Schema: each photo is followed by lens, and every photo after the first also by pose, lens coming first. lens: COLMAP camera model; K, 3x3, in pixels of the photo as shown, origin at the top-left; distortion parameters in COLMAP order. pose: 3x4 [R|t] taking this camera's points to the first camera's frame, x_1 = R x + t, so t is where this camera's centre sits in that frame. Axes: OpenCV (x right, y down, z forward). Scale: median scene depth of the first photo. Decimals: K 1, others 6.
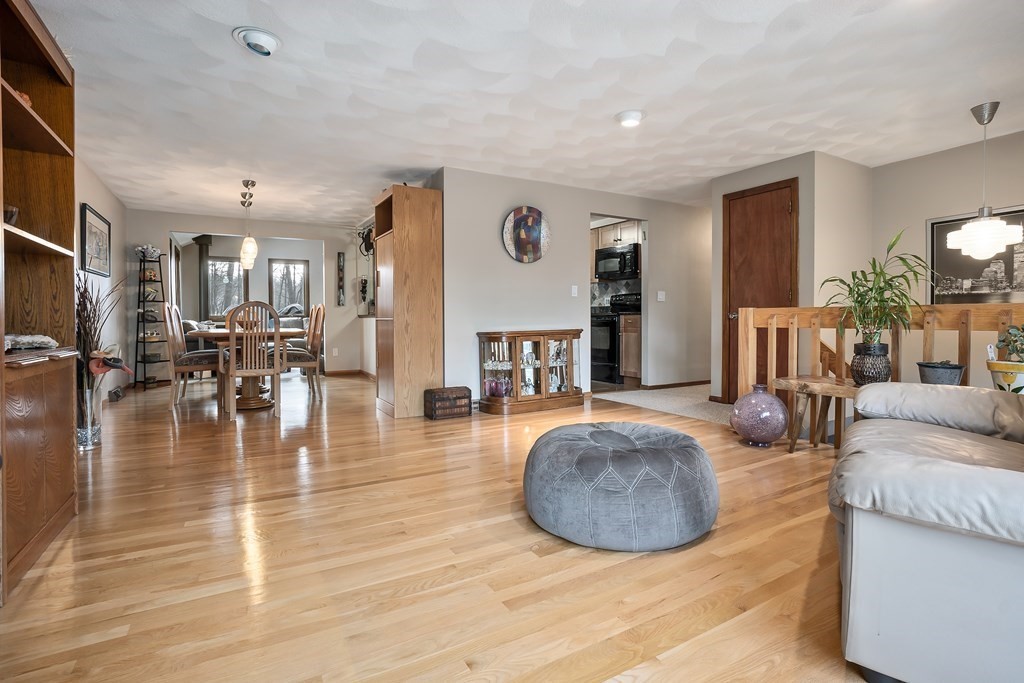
lens RADIAL K [[490.8, 0, 496.4], [0, 490.8, 321.7], [0, 0, 1]] dist [-0.028808, 0.005867]
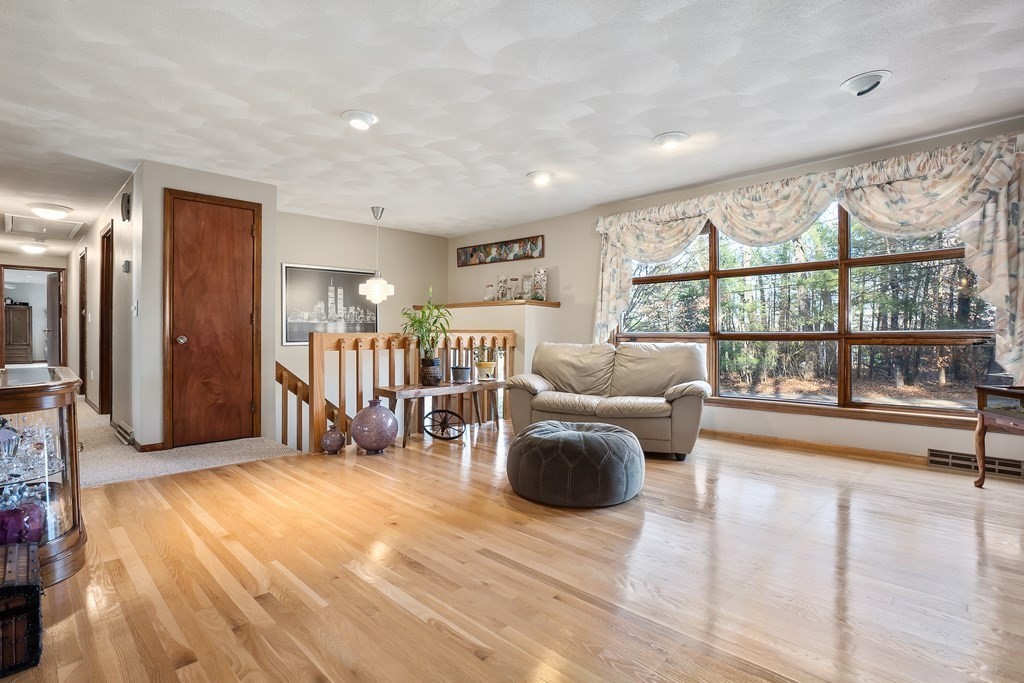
lens RADIAL K [[490.8, 0, 514.5], [0, 490.8, 339.0], [0, 0, 1]] dist [-0.028808, 0.005867]
pose [[-0.301788, -0.009449, 0.953328, -0.495053], [0.005132, 0.999920, 0.011536, -0.020462], [-0.953361, 0.008374, -0.301716, 0.753561]]
